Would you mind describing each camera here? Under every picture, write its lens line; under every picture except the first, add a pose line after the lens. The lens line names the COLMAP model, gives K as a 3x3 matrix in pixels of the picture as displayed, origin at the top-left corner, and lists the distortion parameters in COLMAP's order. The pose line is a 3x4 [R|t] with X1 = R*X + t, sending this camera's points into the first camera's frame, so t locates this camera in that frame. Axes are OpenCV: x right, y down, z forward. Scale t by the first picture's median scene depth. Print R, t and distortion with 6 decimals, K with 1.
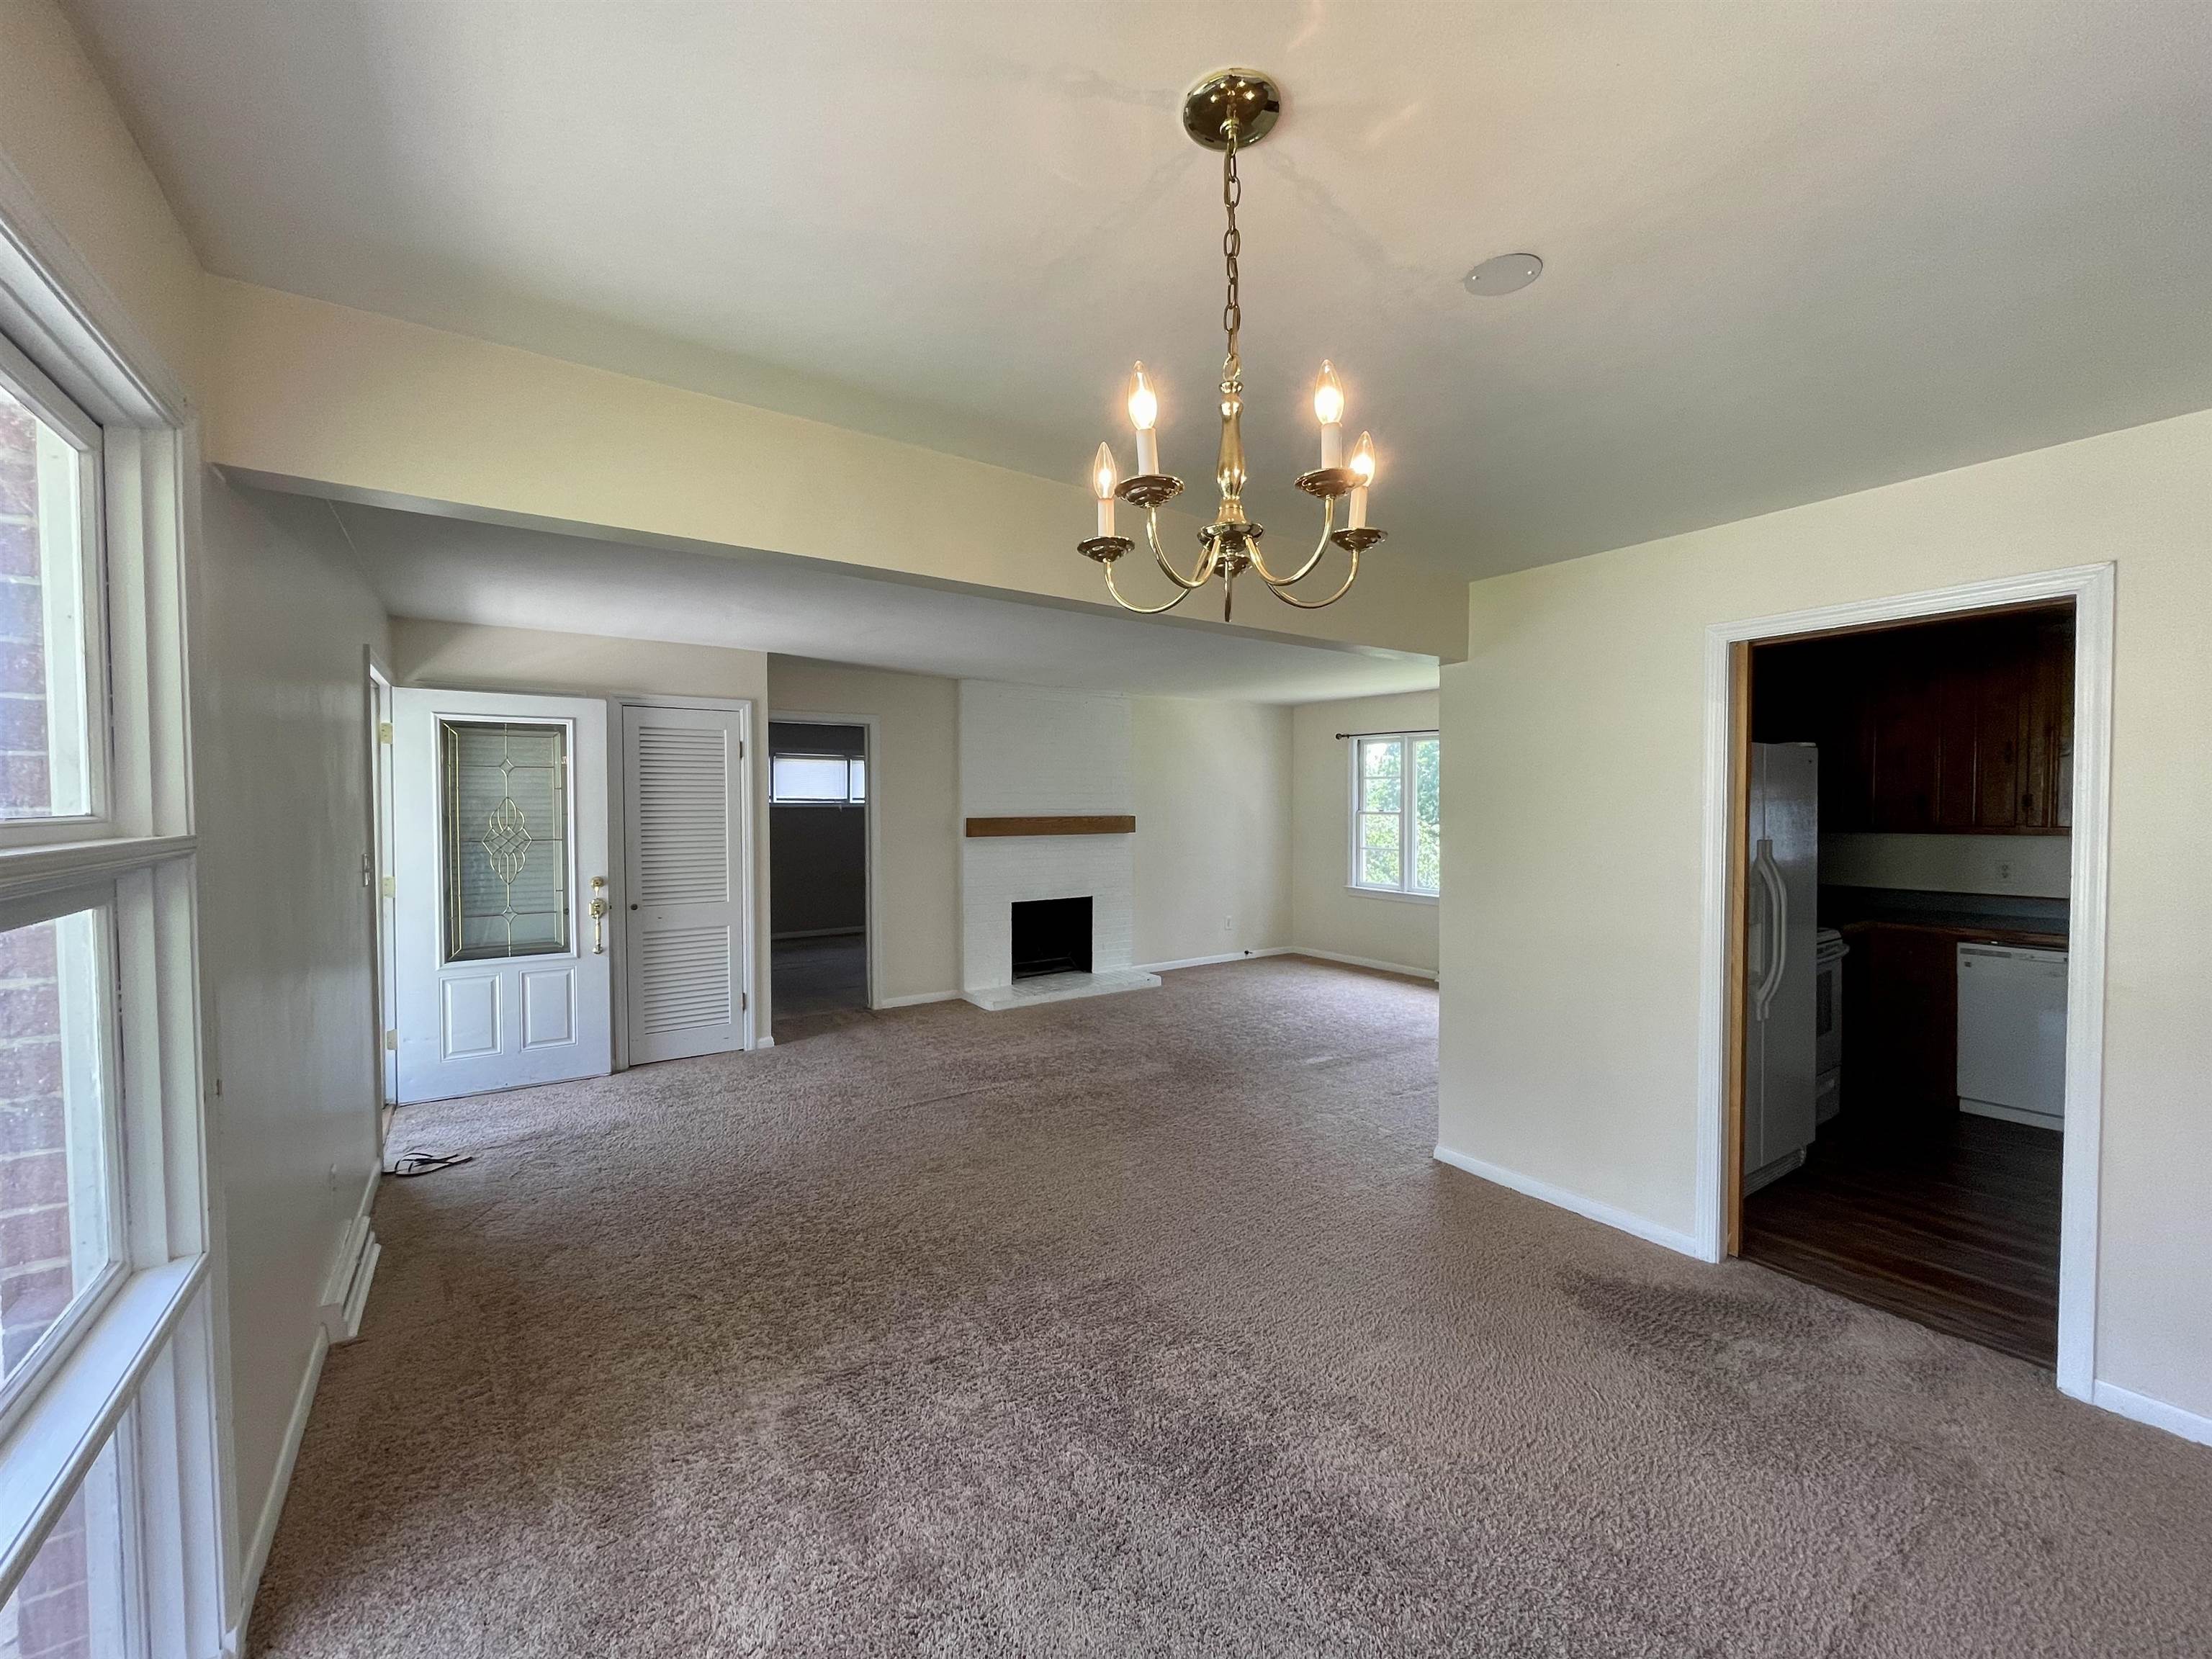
lens RADIAL K [[889.5, 0, 1099.7], [0, 889.5, 827.1], [0, 0, 1]] dist [-0.005508, 0.001485]
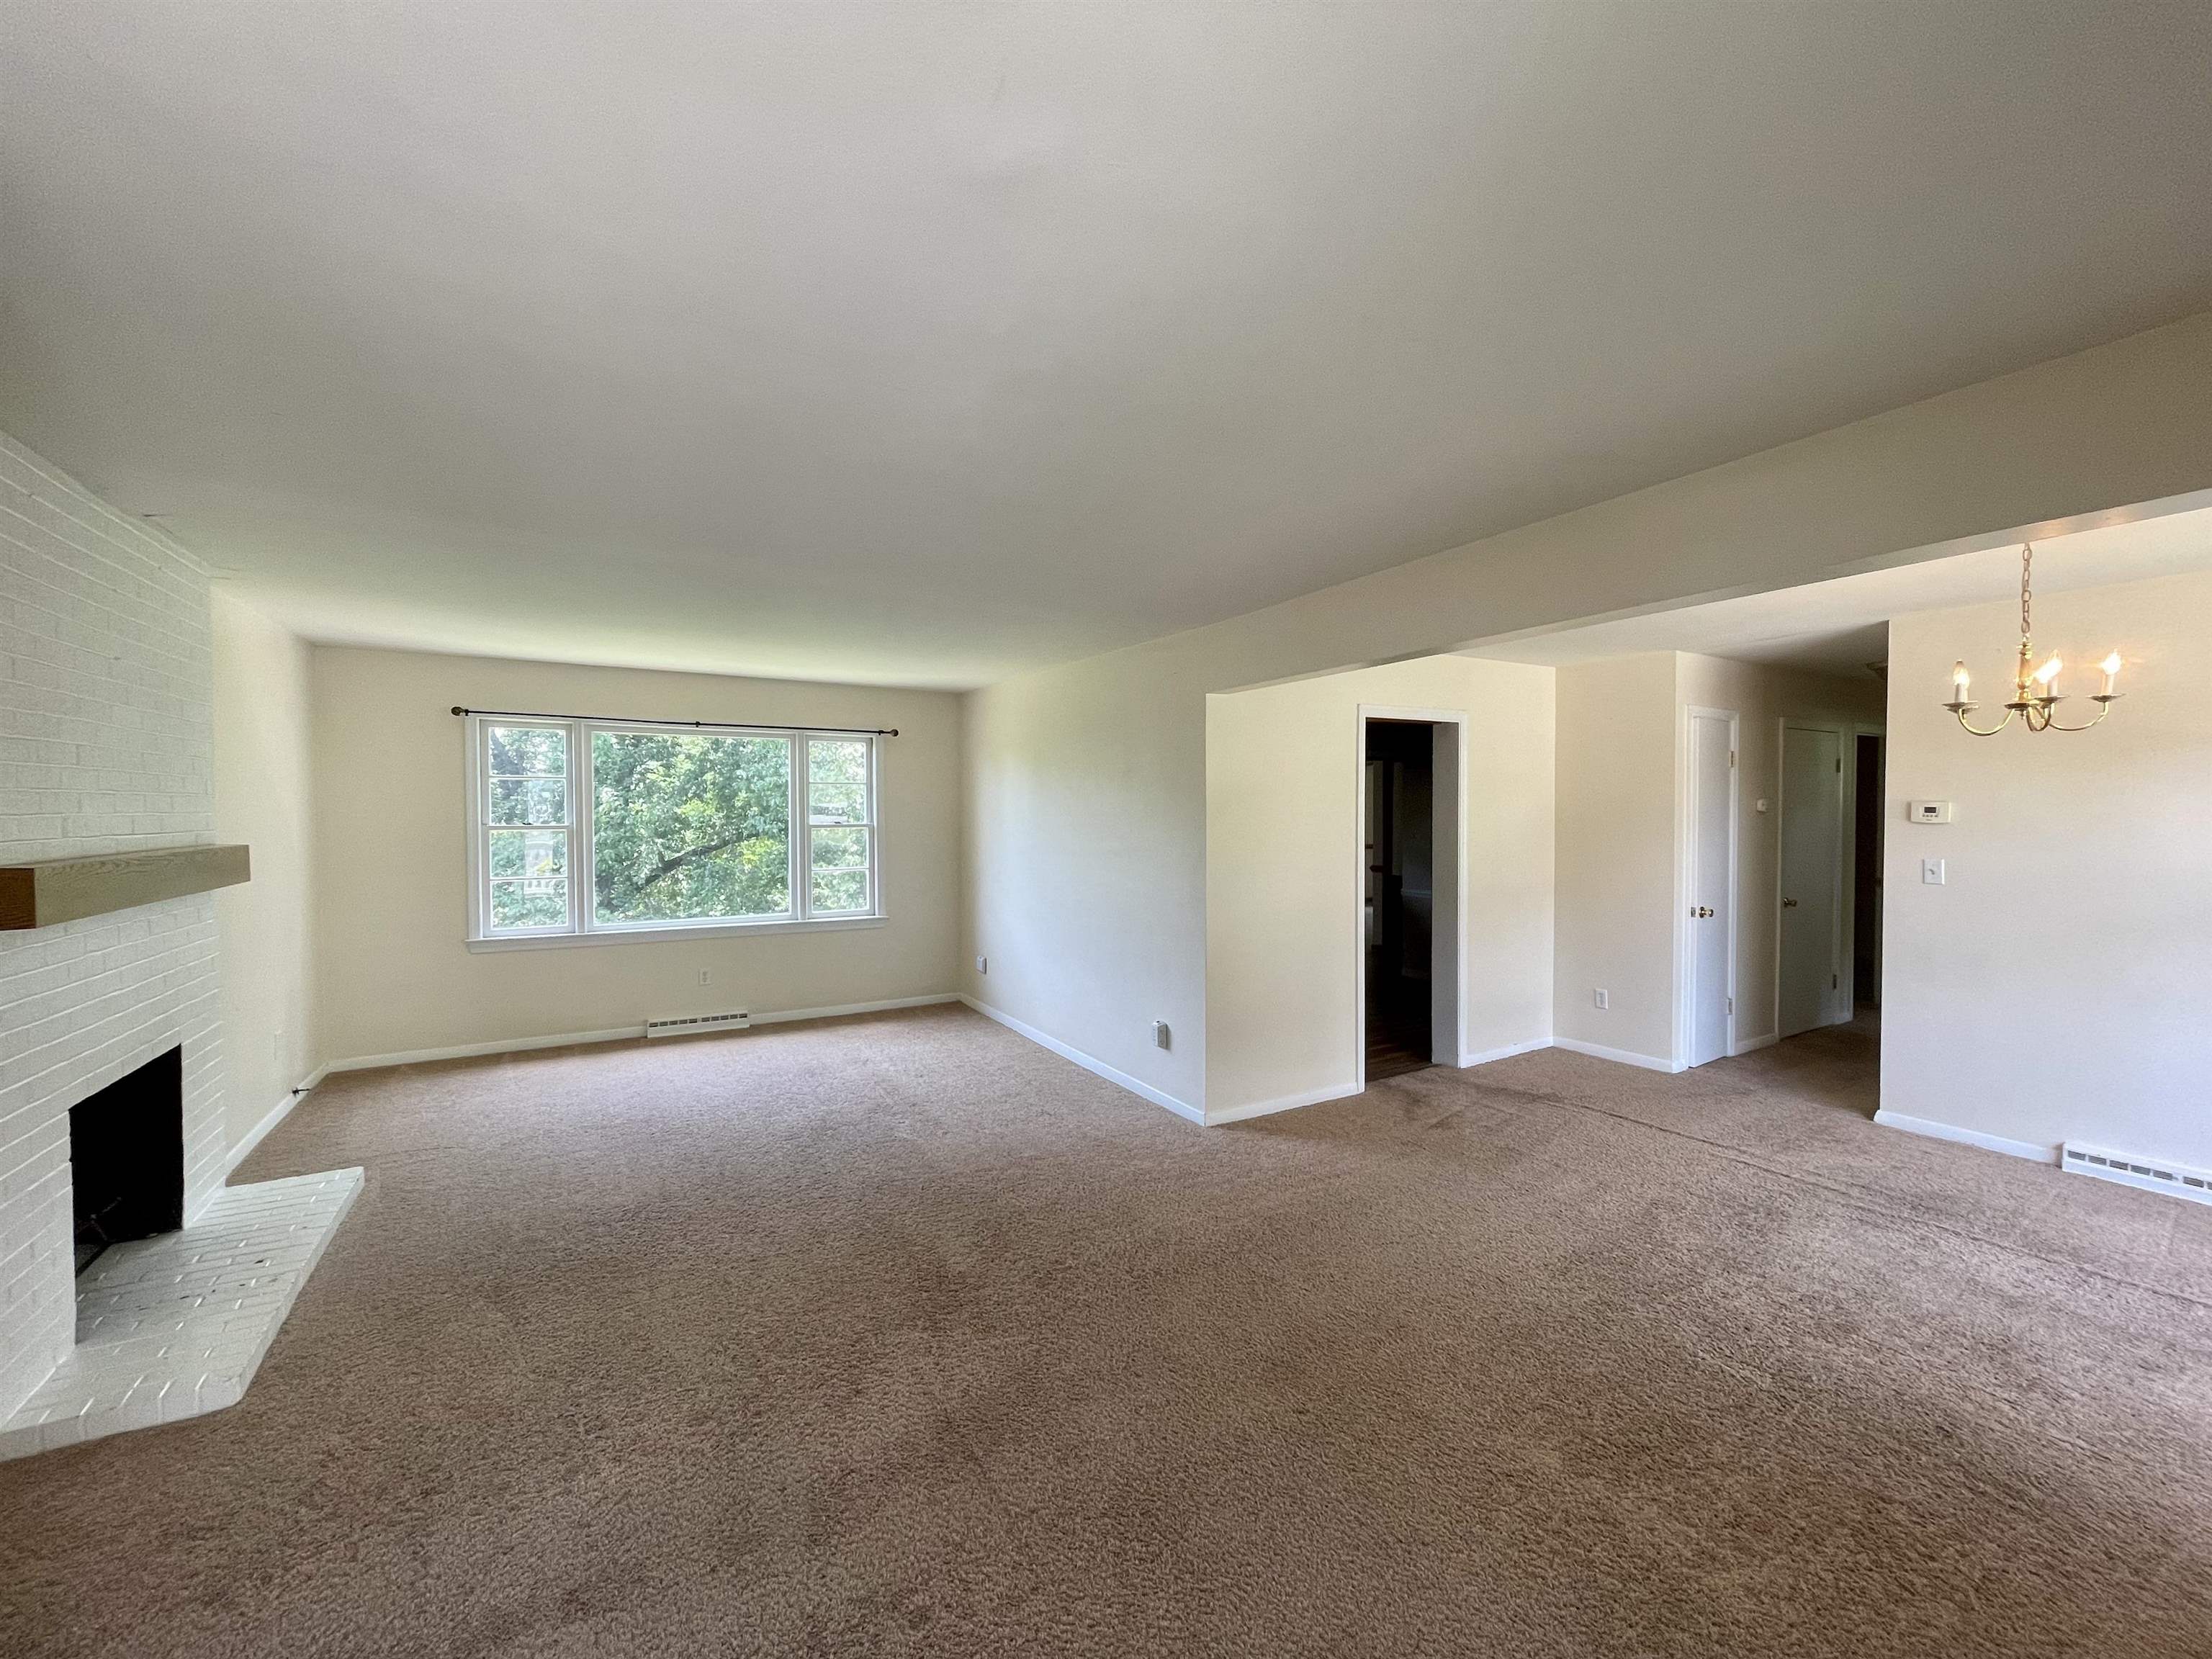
lens RADIAL K [[889.5, 0, 1098.1], [0, 889.5, 824.3], [0, 0, 1]] dist [-0.005508, 0.001485]
pose [[0.073118, -0.021992, 0.997081, -0.381611], [0.030225, 0.999346, 0.019825, -0.019090], [-0.996865, 0.028687, 0.073734, 0.531113]]
